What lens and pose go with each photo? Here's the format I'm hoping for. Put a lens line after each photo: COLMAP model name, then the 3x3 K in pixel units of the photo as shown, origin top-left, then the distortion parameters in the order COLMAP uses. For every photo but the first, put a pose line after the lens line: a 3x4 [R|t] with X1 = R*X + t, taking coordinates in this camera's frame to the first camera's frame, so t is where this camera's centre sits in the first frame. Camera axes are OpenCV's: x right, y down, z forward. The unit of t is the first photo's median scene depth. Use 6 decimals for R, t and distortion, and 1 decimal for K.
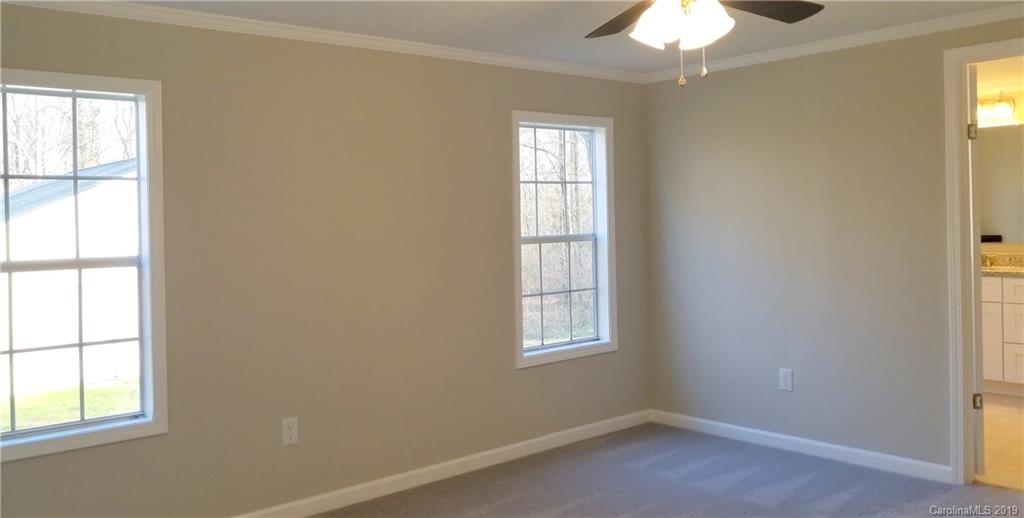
lens RADIAL K [[783.1, 0, 511.4], [0, 783.1, 223.6], [0, 0, 1]] dist [-0.076264, -0.000749]
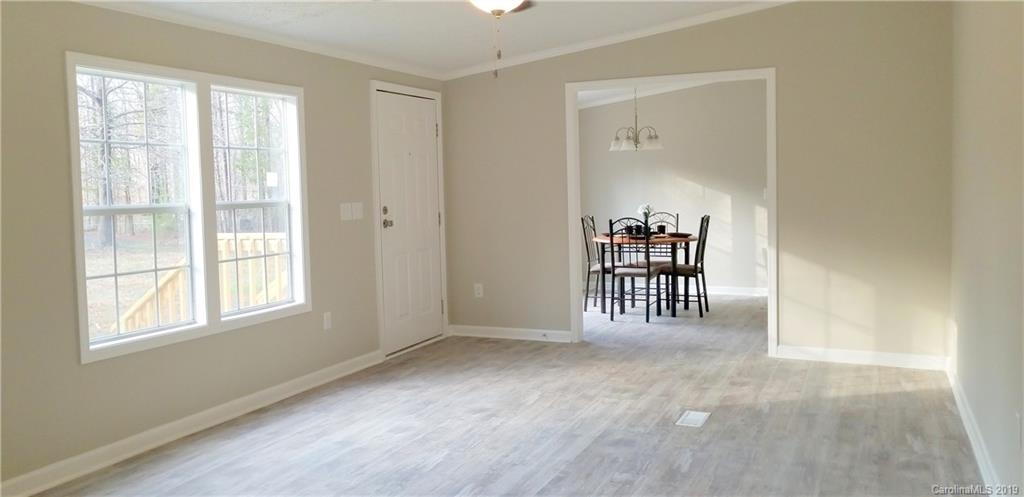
lens RADIAL K [[870.5, 0, 475.6], [0, 870.5, 244.1], [0, 0, 1]] dist [0.013479, 0.003289]
pose [[0.899404, -0.011307, 0.436972, -0.174773], [-0.013341, 0.998490, 0.053295, 0.006186], [-0.436915, -0.053763, 0.897895, -0.144841]]
